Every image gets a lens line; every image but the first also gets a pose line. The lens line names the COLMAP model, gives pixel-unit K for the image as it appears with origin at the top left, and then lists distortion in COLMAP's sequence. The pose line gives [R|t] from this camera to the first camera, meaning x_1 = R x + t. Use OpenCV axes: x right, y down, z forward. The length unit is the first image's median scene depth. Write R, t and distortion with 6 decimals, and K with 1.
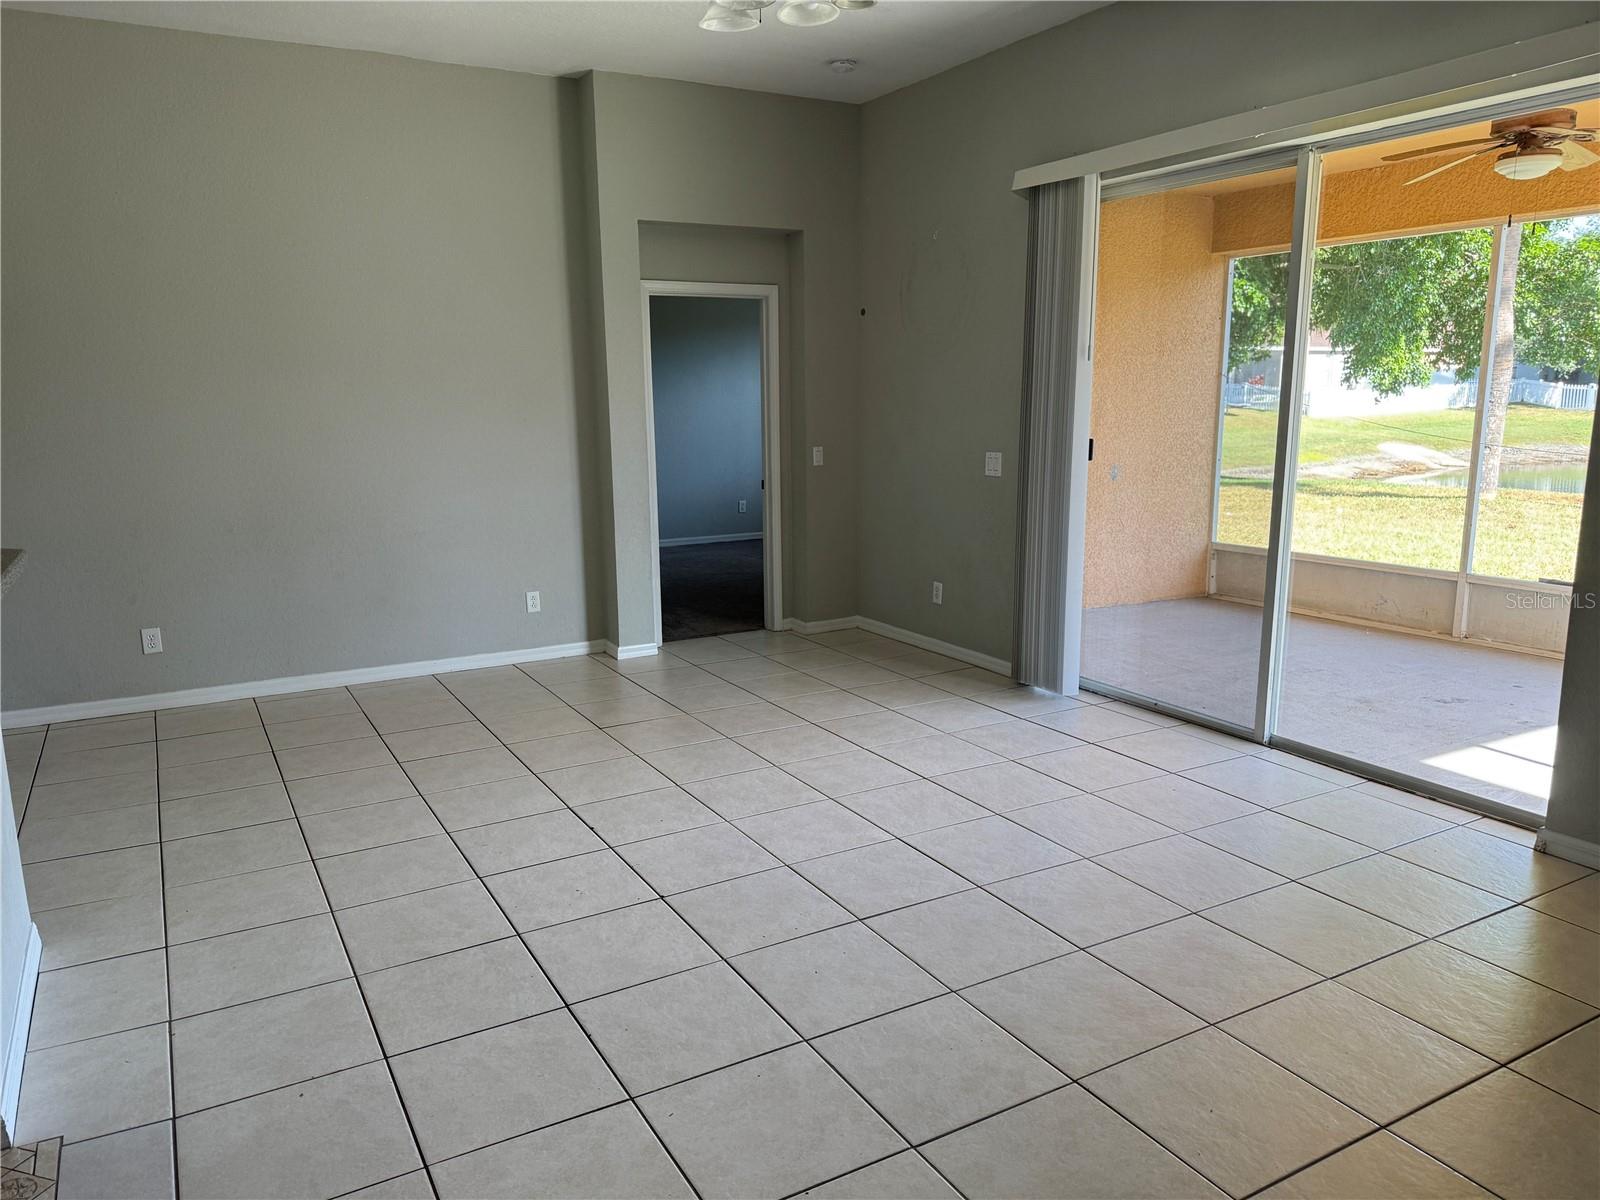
lens RADIAL K [[1121.0, 0, 784.1], [0, 1121.0, 606.8], [0, 0, 1]] dist [0.008251, -0.013451]
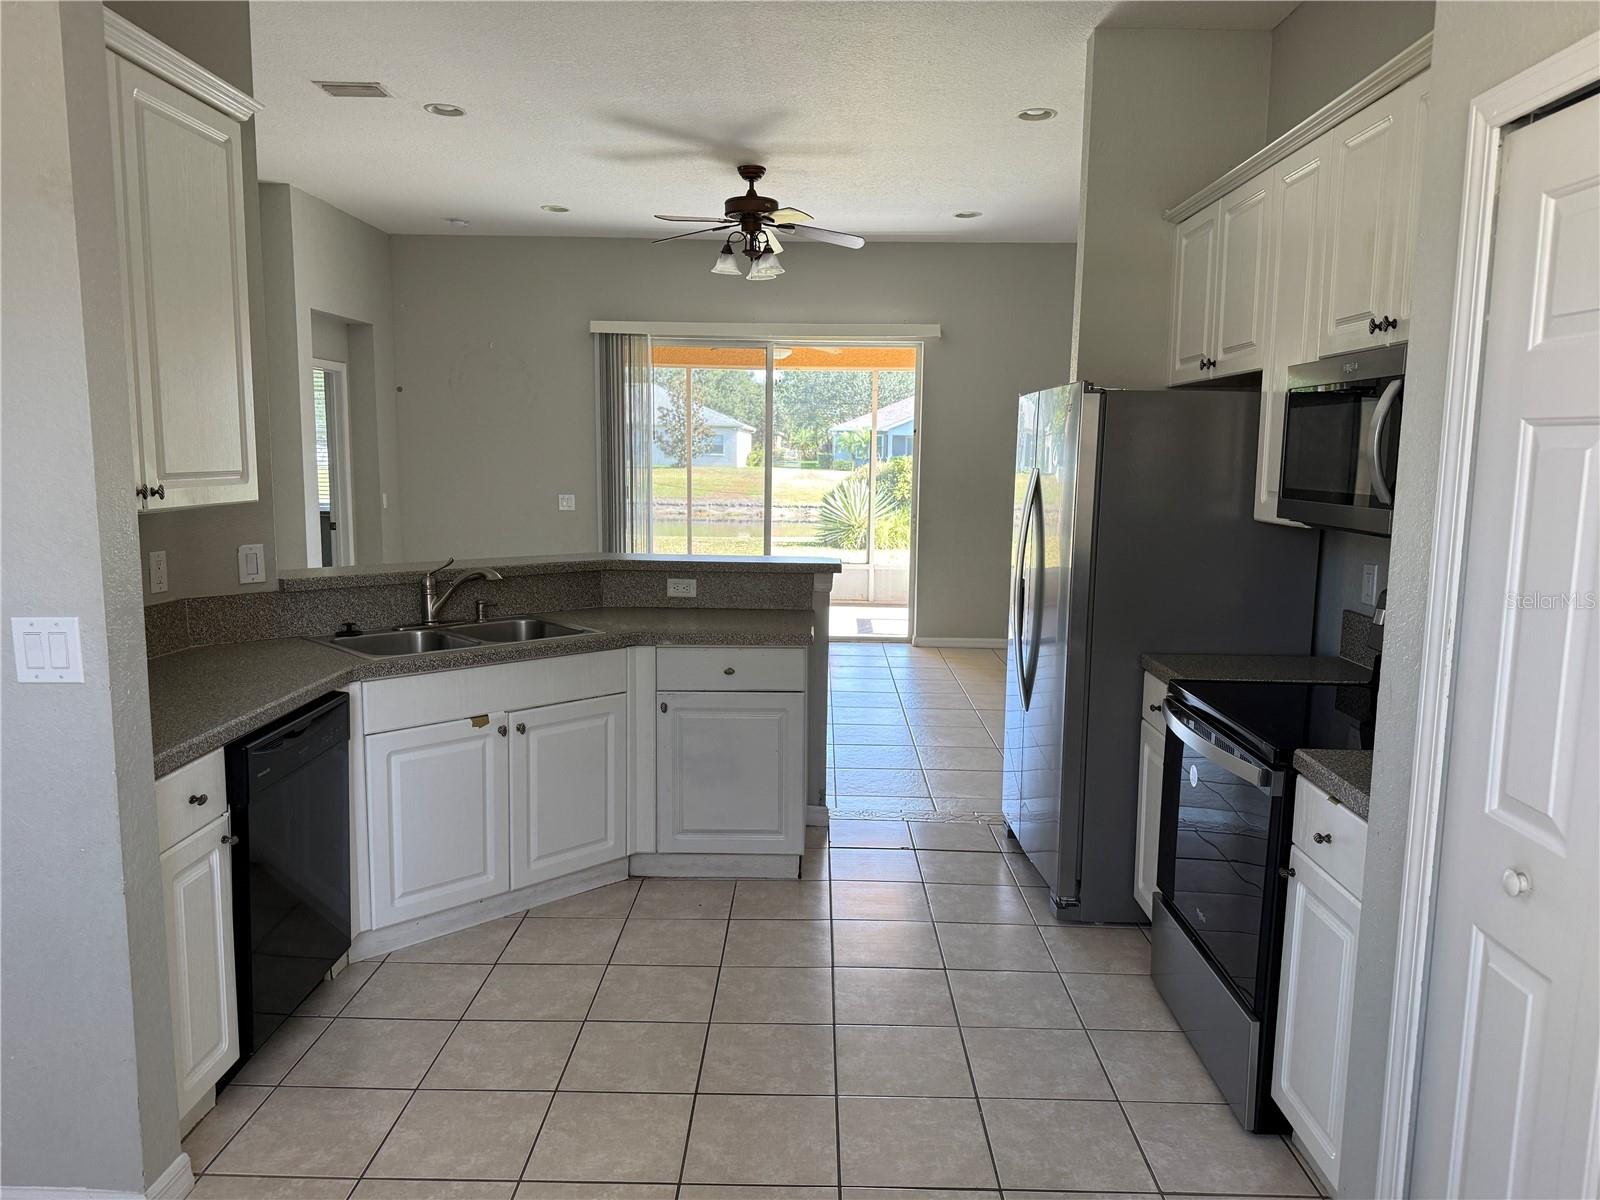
lens RADIAL K [[1121.0, 0, 801.1], [0, 1121.0, 605.5], [0, 0, 1]] dist [0.008251, -0.013451]
pose [[0.490308, -0.098990, 0.865910, -0.291206], [0.146040, 0.988813, 0.030348, 0.003507], [-0.859227, 0.111578, 0.499279, -0.006523]]
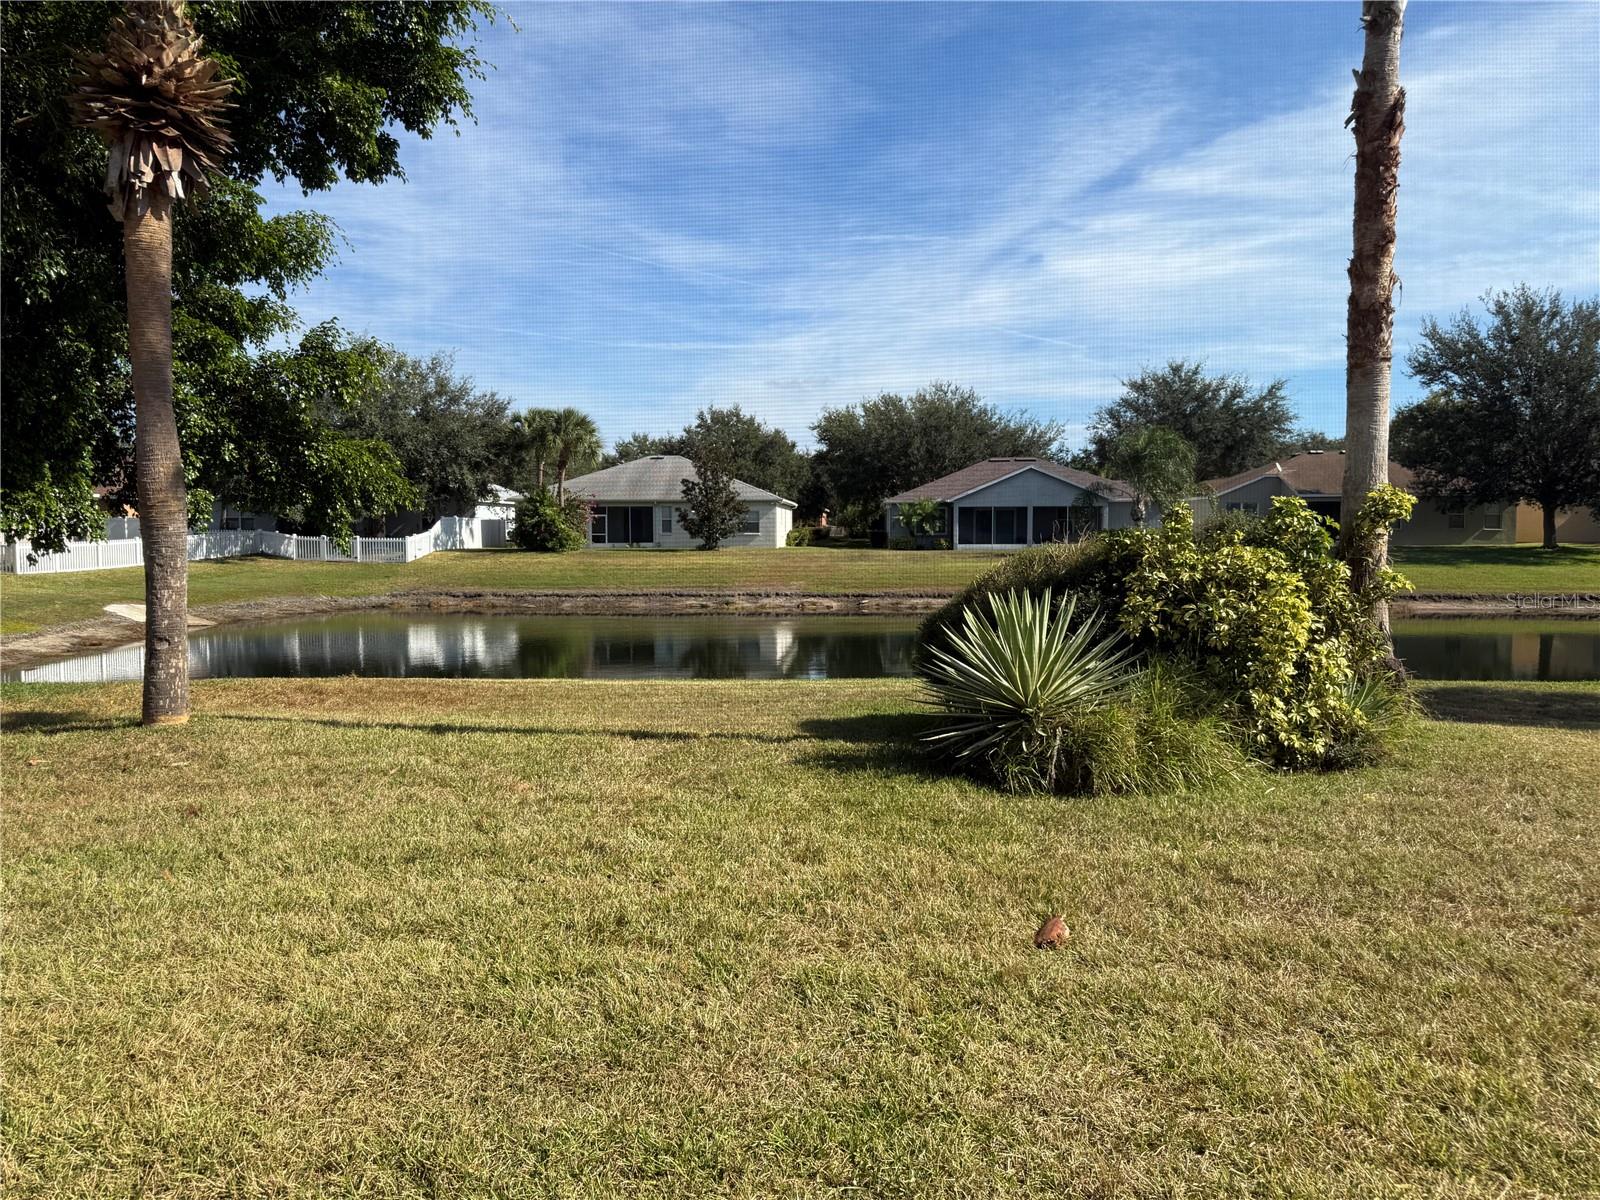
lens RADIAL K [[1121.0, 0, 791.4], [0, 1121.0, 605.5], [0, 0, 1]] dist [0.008251, -0.013451]
pose [[0.533392, -0.045989, 0.844617, 0.207589], [0.157794, 0.986403, -0.045940, -0.054985], [-0.831020, 0.157780, 0.533397, 0.276922]]
